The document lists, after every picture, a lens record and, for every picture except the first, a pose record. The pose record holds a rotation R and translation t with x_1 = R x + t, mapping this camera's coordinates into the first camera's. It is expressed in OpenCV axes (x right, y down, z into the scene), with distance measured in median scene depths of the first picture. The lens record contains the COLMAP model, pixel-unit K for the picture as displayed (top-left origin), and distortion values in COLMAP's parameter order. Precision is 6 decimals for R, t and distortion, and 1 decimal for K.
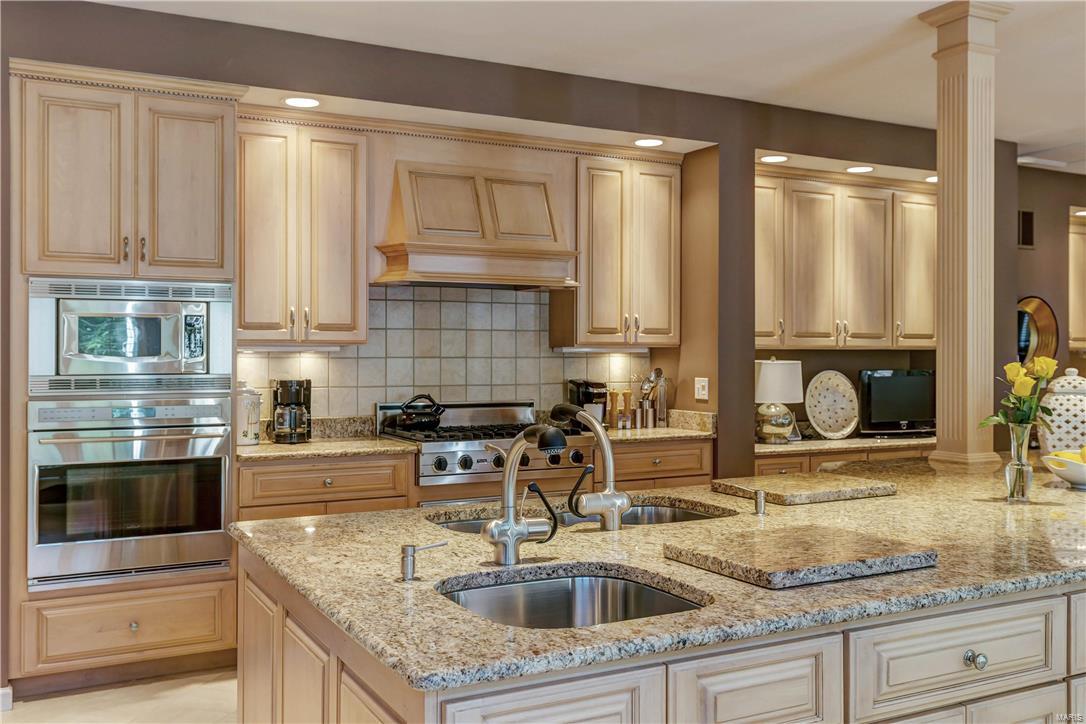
lens RADIAL K [[996.7, 0, 543.0], [0, 996.7, 362.0], [0, 0, 1]] dist [0.002113, 0.001144]
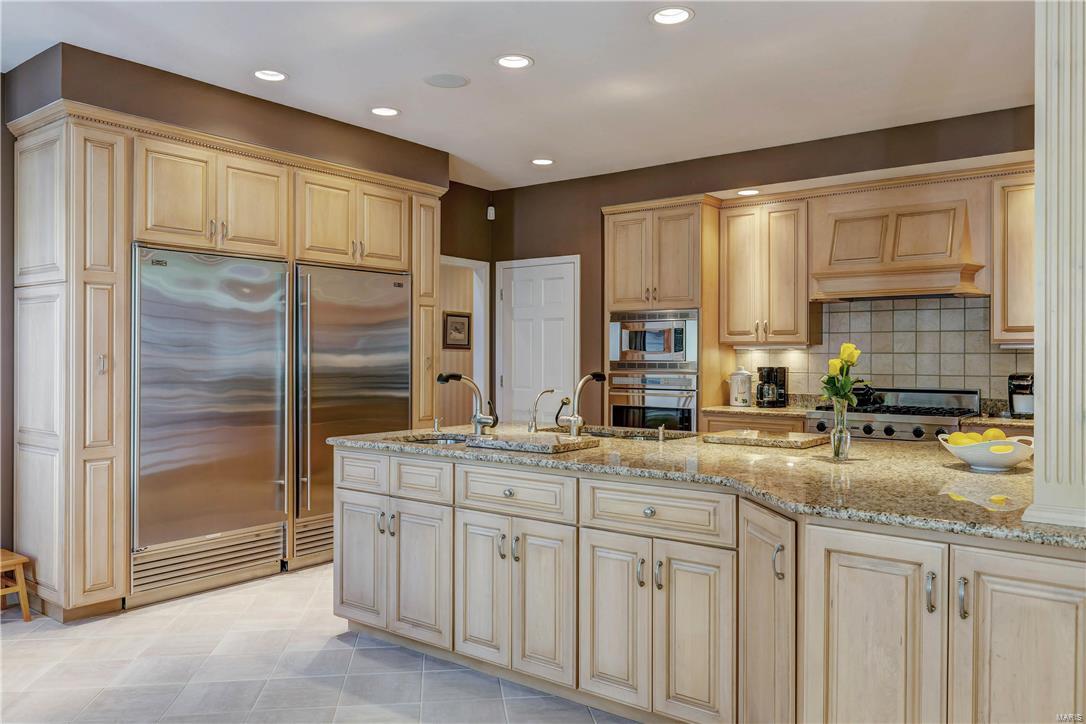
lens RADIAL K [[816.5, 0, 543.0], [0, 816.5, 362.0], [0, 0, 1]] dist [-0.001587, -0.001054]
pose [[0.415826, 0.006097, -0.909424, 0.695596], [-0.012050, 0.999927, 0.001193, 0.011709], [0.909364, 0.010463, 0.415869, 0.135695]]
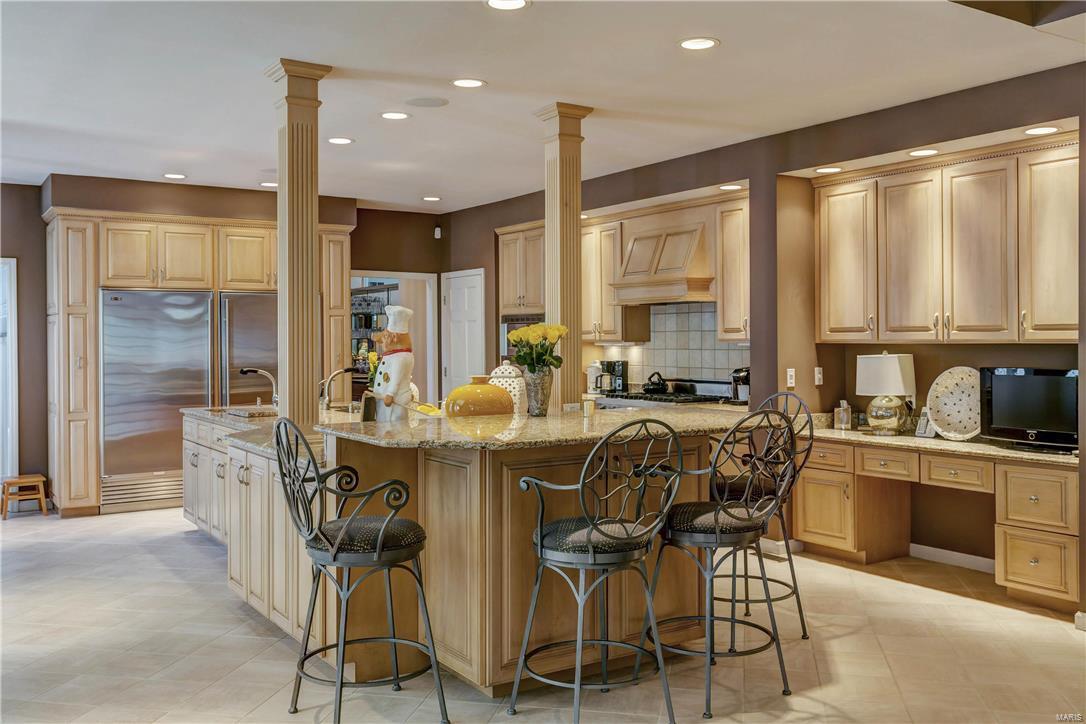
lens RADIAL K [[977.2, 0, 543.0], [0, 977.2, 362.0], [0, 0, 1]] dist [0.013620, -0.000513]
pose [[0.095717, 0.021287, -0.995181, 1.401013], [-0.003707, 0.999772, 0.021029, -0.016058], [0.995402, 0.001676, 0.095774, 0.642139]]
